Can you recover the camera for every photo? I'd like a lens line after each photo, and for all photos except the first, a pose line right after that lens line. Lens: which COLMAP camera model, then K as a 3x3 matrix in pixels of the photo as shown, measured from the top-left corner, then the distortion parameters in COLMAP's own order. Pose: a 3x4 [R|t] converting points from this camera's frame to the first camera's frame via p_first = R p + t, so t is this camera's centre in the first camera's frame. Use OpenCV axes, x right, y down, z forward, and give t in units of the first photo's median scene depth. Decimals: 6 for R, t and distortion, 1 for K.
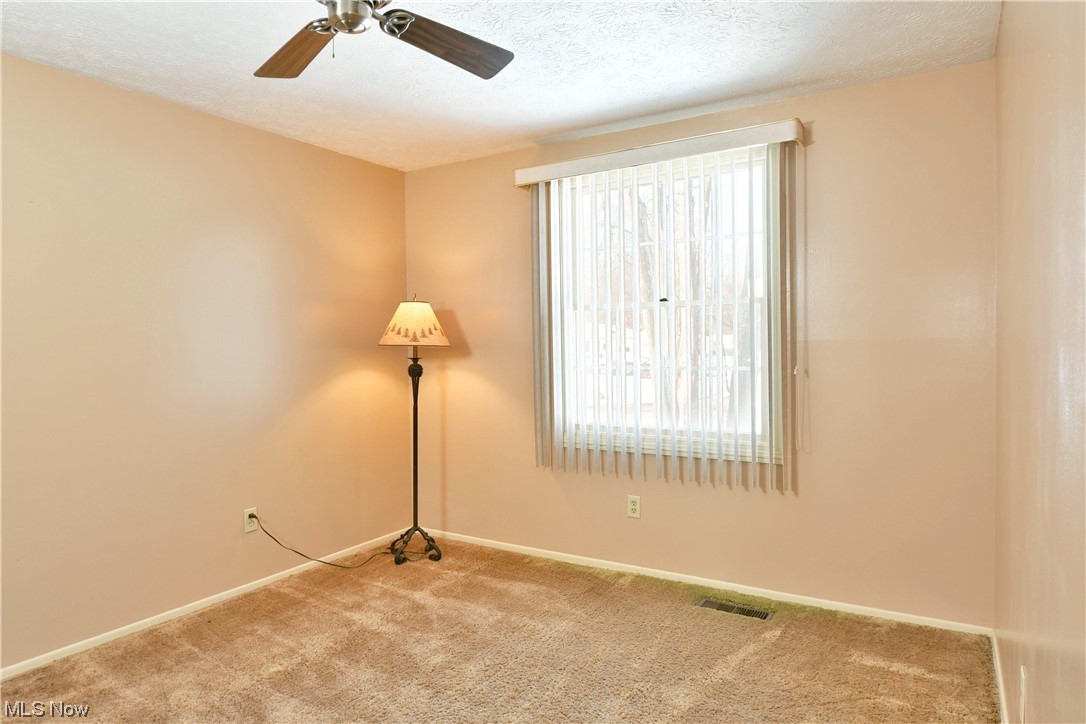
lens RADIAL K [[673.4, 0, 520.2], [0, 673.4, 378.4], [0, 0, 1]] dist [-0.014260, -0.003868]
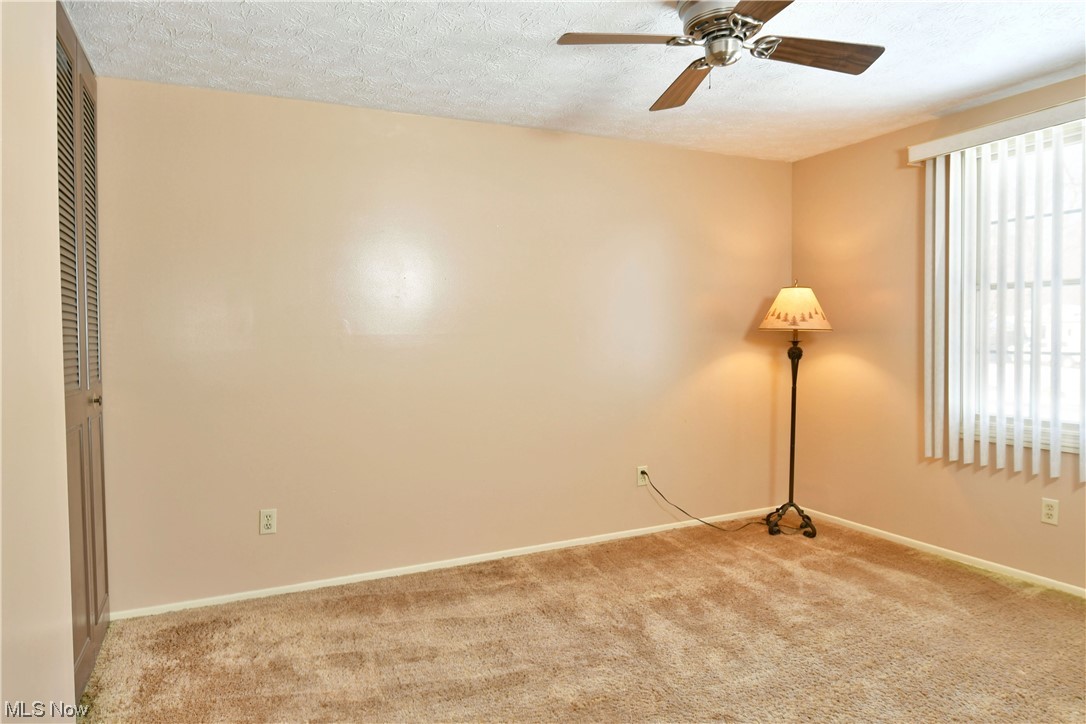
lens RADIAL K [[664.8, 0, 538.4], [0, 664.8, 360.6], [0, 0, 1]] dist [-0.007968, -0.004059]
pose [[0.849851, 0.021655, -0.526578, 0.064119], [-0.024763, 0.999693, 0.001145, 0.011108], [0.526441, 0.012067, 0.850126, -0.112329]]
